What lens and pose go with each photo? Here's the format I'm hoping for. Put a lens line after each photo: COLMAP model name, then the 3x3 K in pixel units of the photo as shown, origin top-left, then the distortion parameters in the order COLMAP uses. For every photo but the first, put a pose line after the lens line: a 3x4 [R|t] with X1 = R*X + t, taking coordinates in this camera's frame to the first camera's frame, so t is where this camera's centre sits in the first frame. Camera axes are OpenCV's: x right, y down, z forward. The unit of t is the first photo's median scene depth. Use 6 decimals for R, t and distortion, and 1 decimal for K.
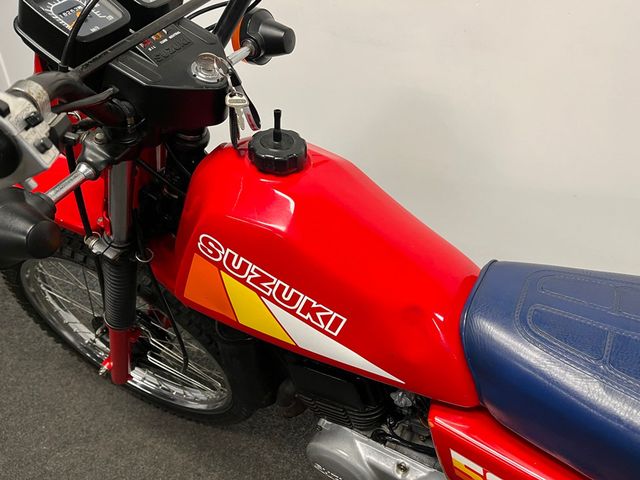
lens RADIAL K [[478.2, 0, 320.0], [0, 478.2, 240.0], [0, 0, 1]] dist [0.067701, -0.096530]
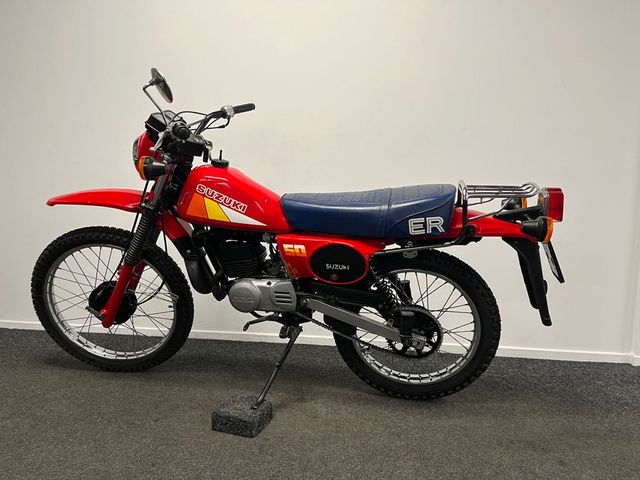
lens RADIAL K [[478.2, 0, 320.0], [0, 478.2, 240.0], [0, 0, 1]] dist [0.067701, -0.096530]
pose [[0.937910, -0.023850, 0.346058, -0.594809], [0.157864, 0.917682, -0.364608, 1.592176], [-0.308875, 0.396599, 0.864468, -1.822191]]
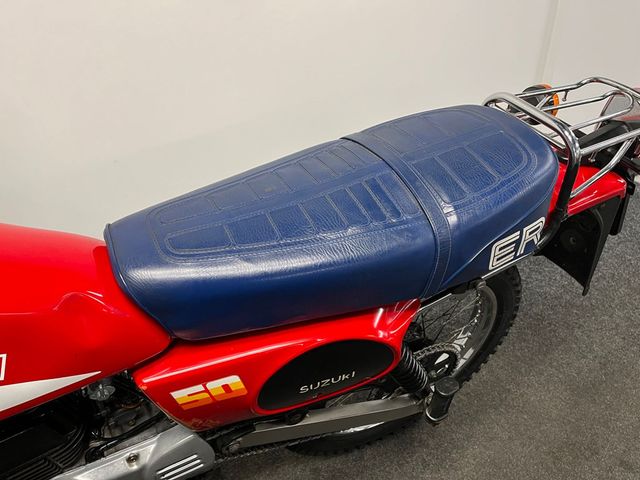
lens RADIAL K [[478.2, 0, 320.0], [0, 478.2, 240.0], [0, 0, 1]] dist [0.067701, -0.096530]
pose [[0.533288, -0.460490, 0.709614, -0.158488], [0.444578, 0.866233, 0.228016, 0.038627], [-0.719690, 0.193881, 0.666676, -0.026508]]
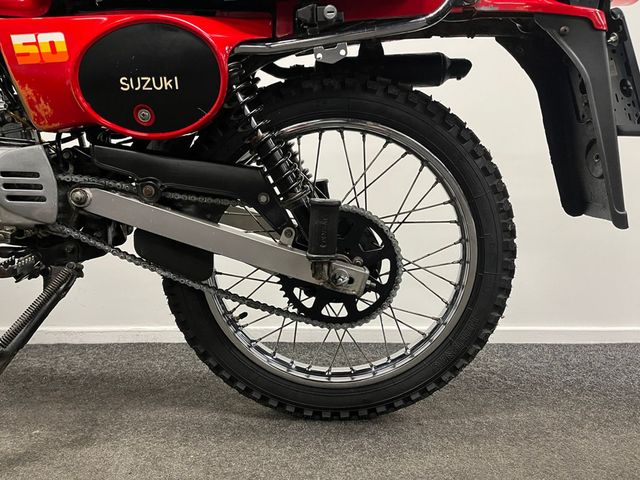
lens RADIAL K [[478.2, 0, 320.0], [0, 478.2, 240.0], [0, 0, 1]] dist [0.067701, -0.096530]
pose [[0.855974, -0.001005, 0.517017, 0.307860], [0.241830, 0.884643, -0.398655, 1.583027], [-0.456975, 0.466269, 0.757474, -0.067599]]
